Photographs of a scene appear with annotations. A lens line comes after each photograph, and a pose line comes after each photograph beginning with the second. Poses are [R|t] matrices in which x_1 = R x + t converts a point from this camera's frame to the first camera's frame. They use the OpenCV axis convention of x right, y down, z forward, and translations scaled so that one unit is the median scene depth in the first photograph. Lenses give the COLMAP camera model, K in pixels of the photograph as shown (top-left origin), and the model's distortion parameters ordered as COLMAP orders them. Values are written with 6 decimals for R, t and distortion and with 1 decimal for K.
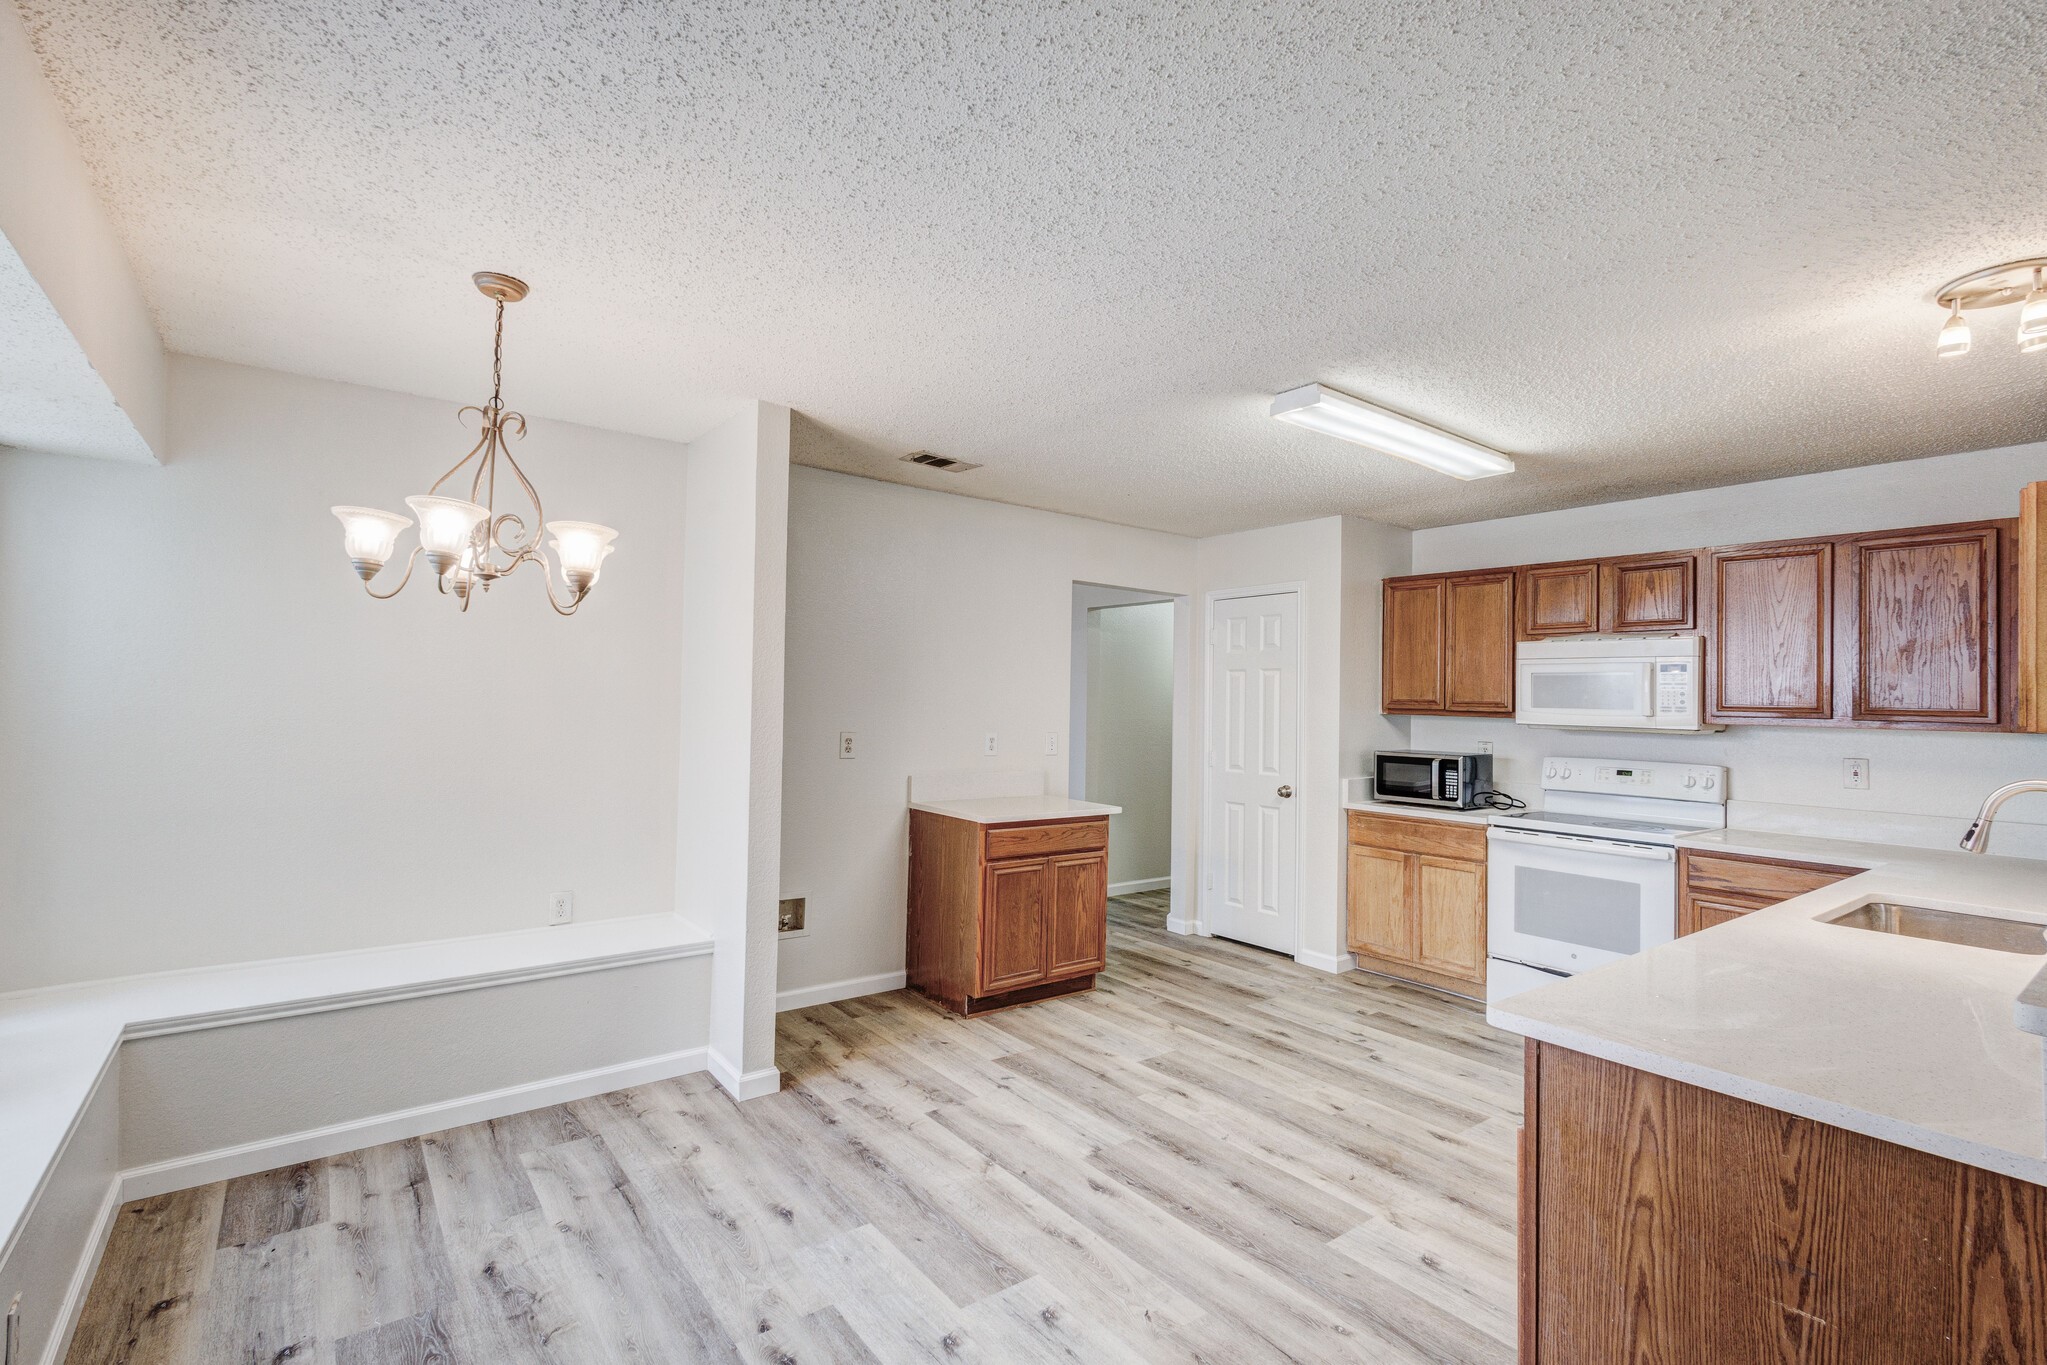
lens RADIAL K [[930.0, 0, 1021.1], [0, 930.0, 680.4], [0, 0, 1]] dist [0.009335, -0.004028]
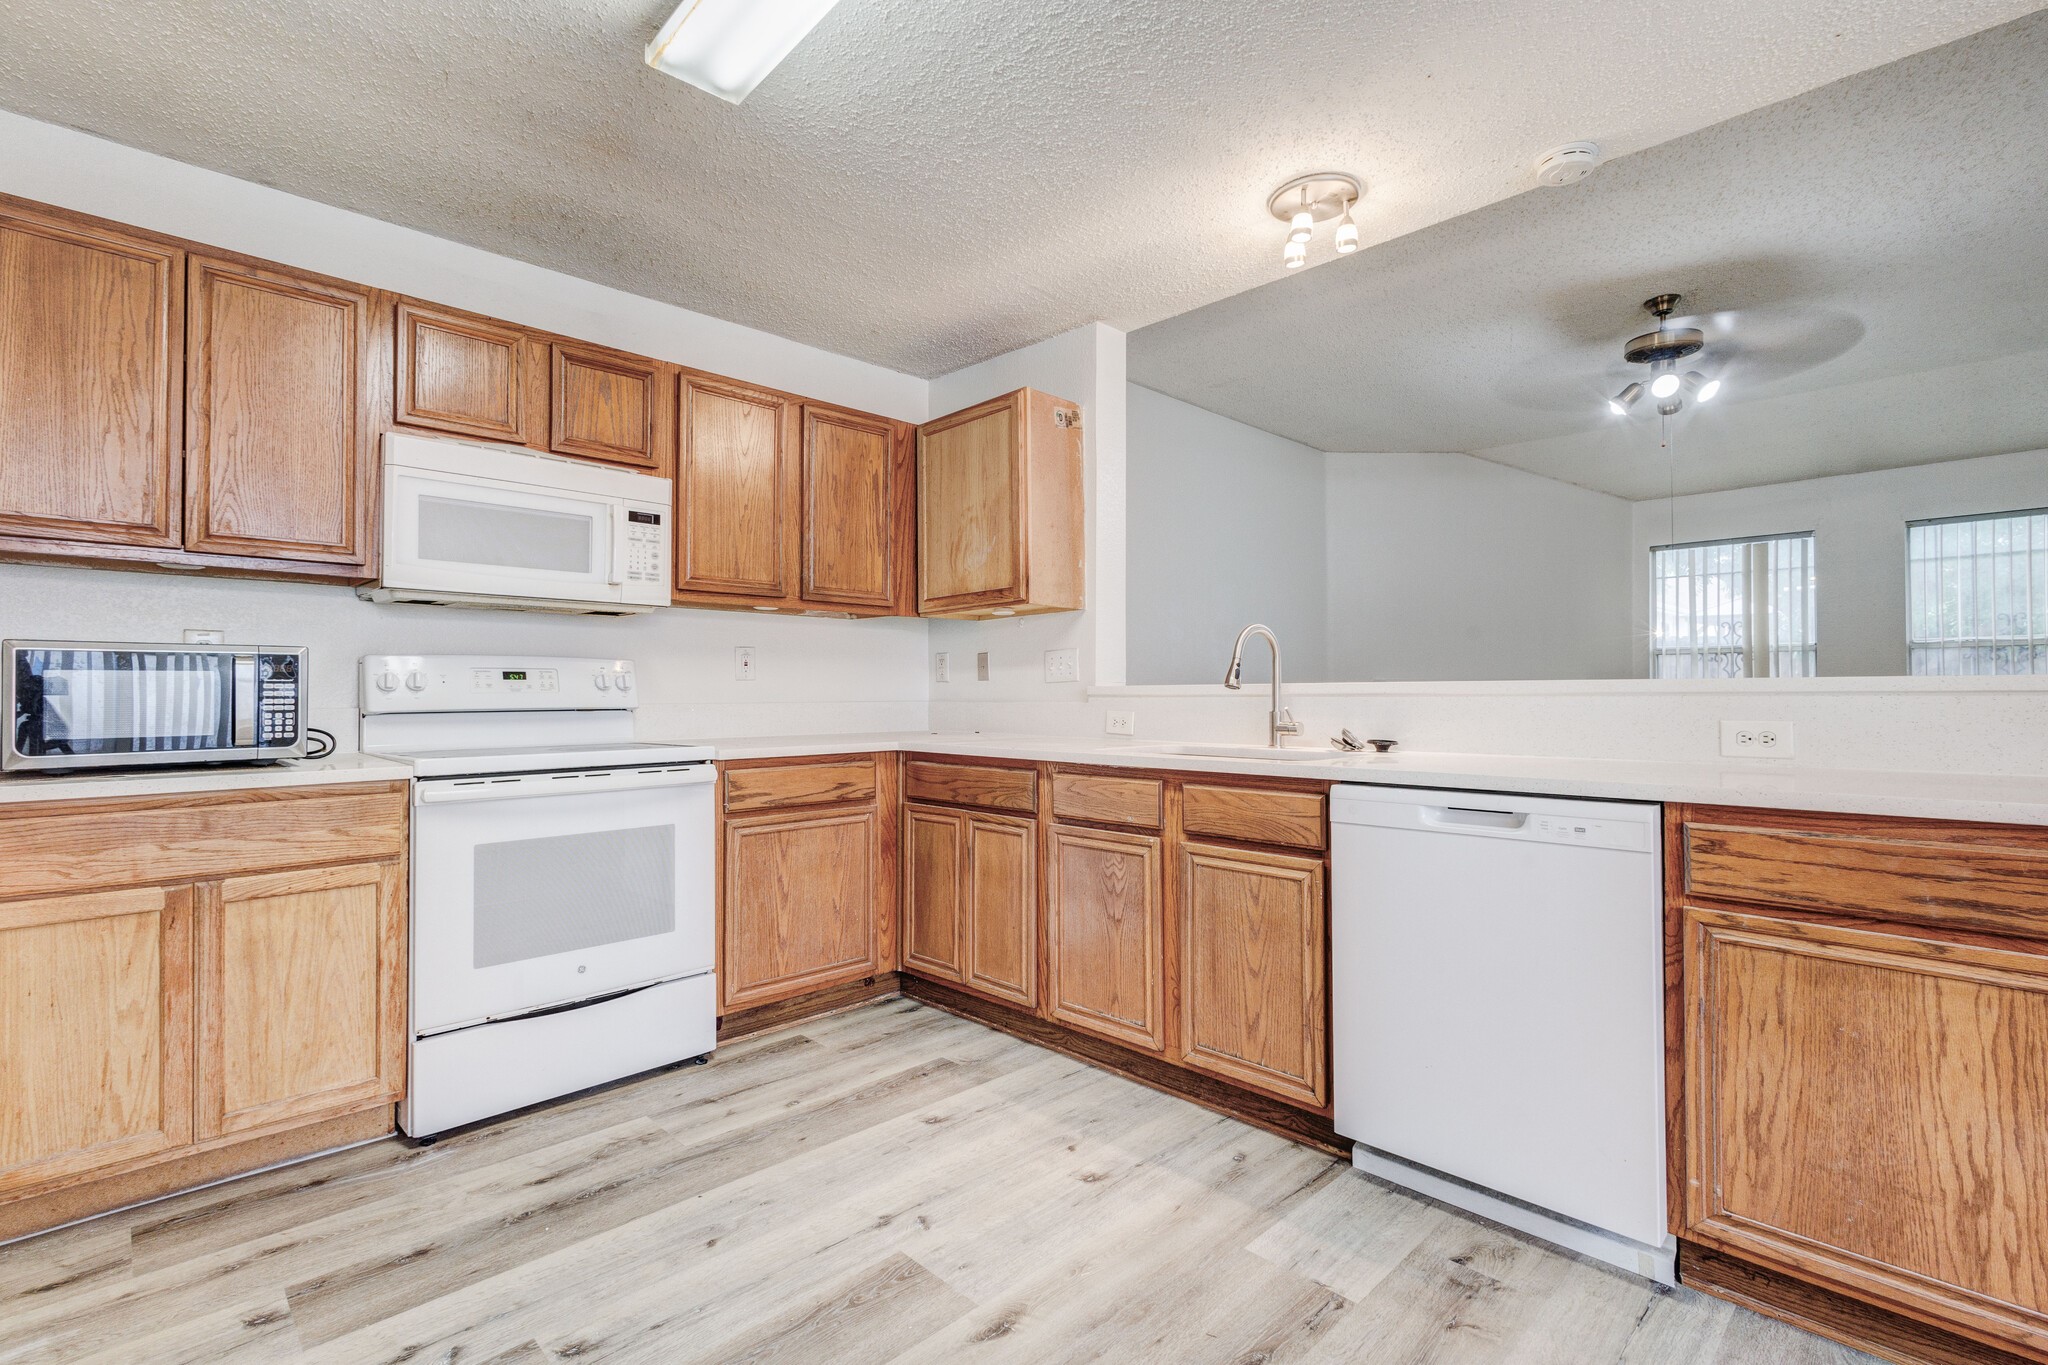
lens RADIAL K [[930.4, 0, 1028.6], [0, 930.4, 682.3], [0, 0, 1]] dist [0.009335, -0.004028]
pose [[-0.126395, -0.012292, 0.991904, -0.050536], [-0.021970, 0.999713, 0.009589, 0.119001], [-0.991737, -0.020580, -0.126628, 0.965702]]
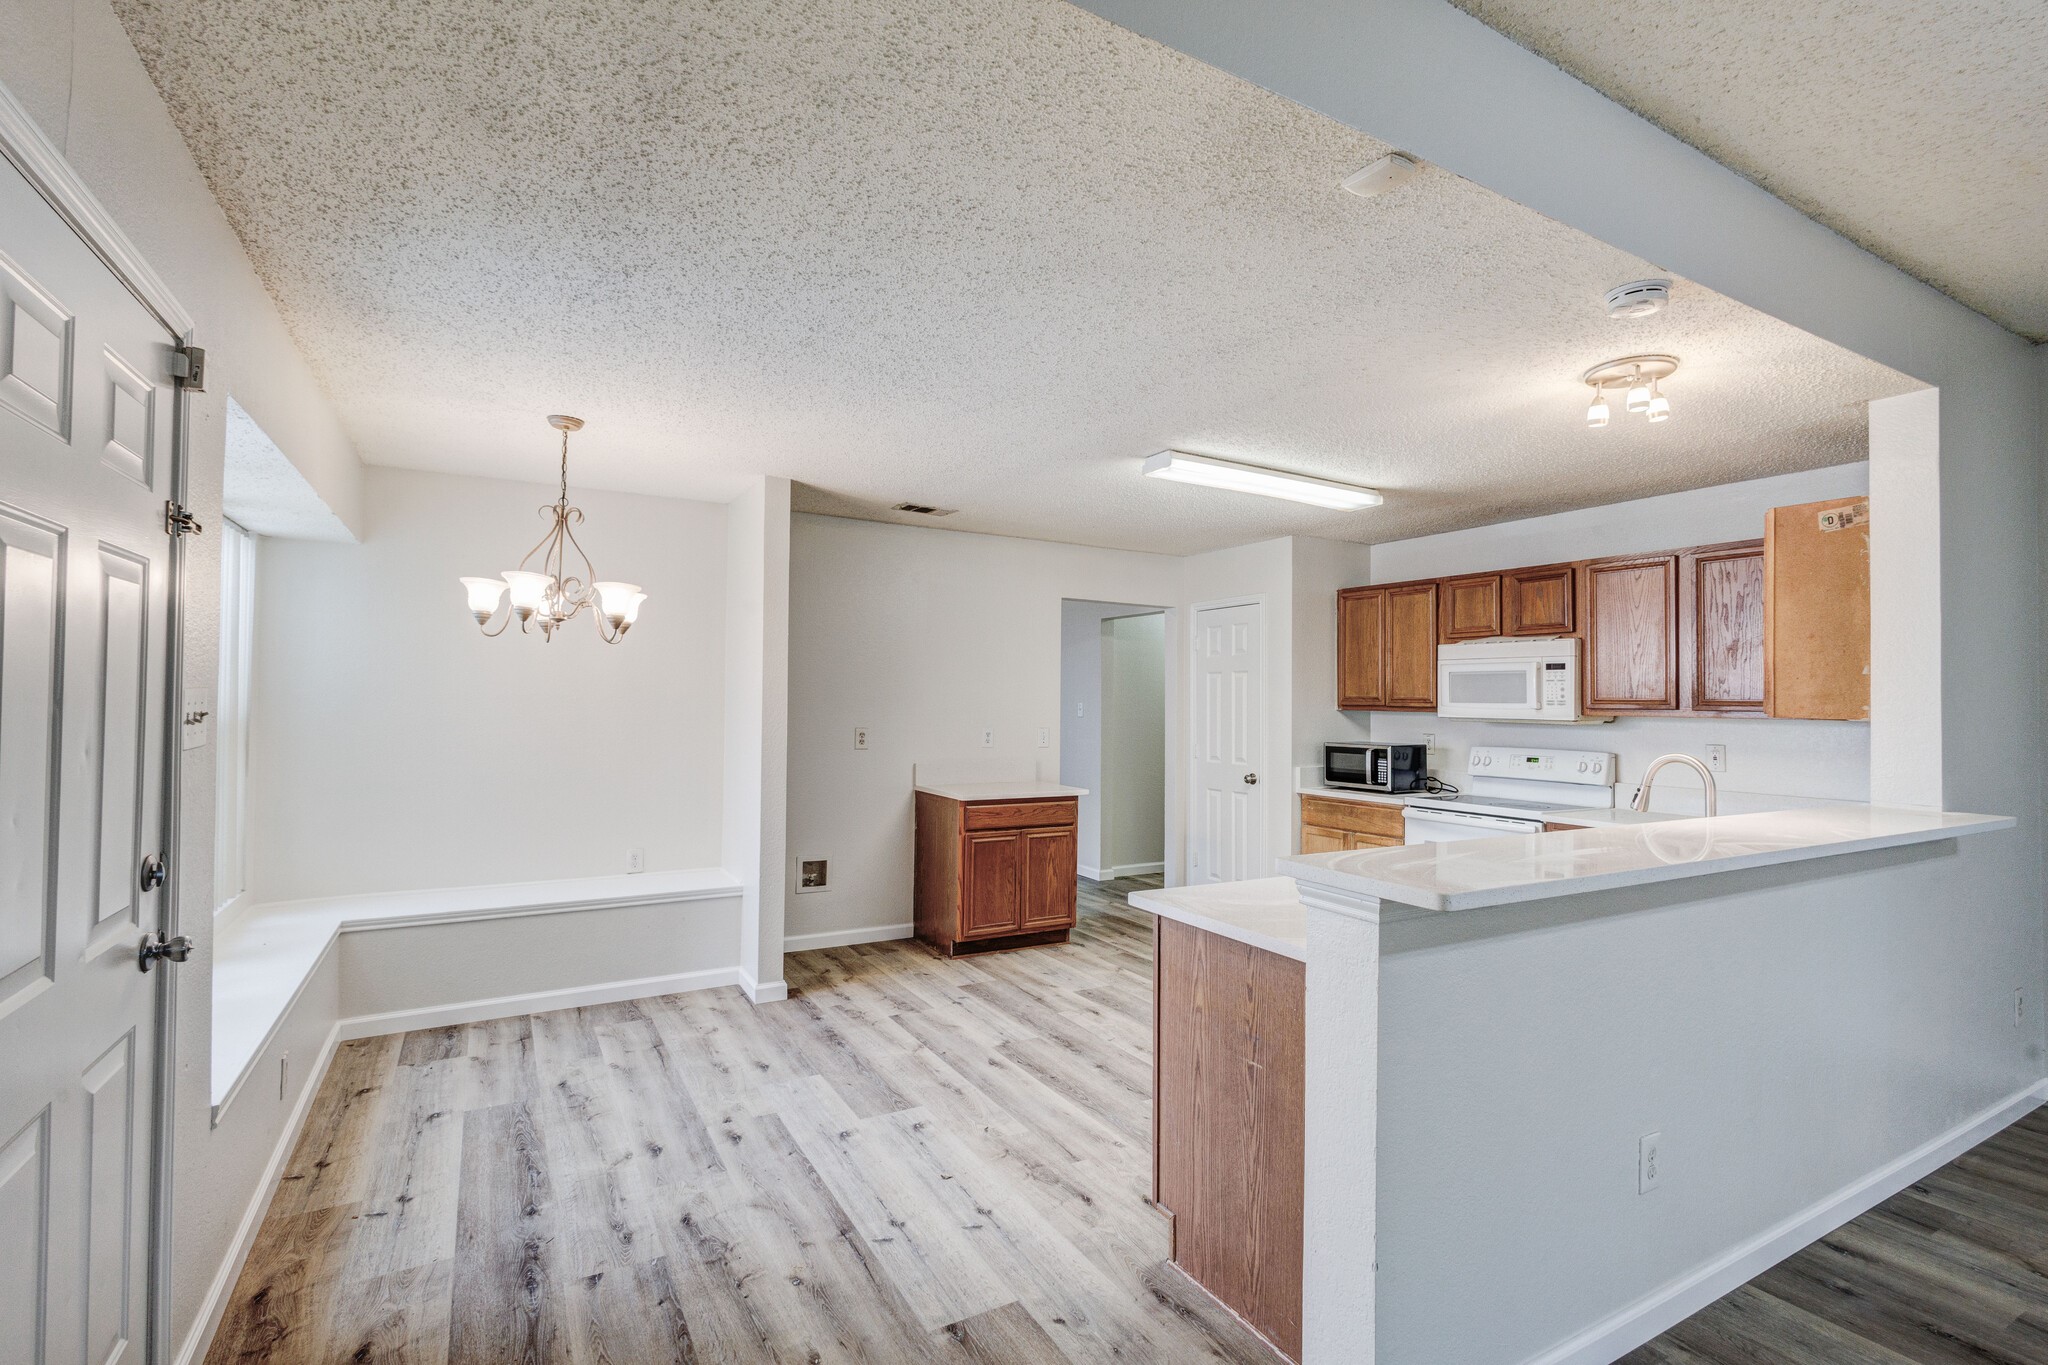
lens RADIAL K [[930.4, 0, 1023.3], [0, 930.4, 680.1], [0, 0, 1]] dist [0.009335, -0.004028]
pose [[0.991280, -0.013099, -0.131117, 0.246692], [0.012650, 0.999911, -0.004260, 0.000092], [0.131161, 0.002564, 0.991358, -0.259351]]
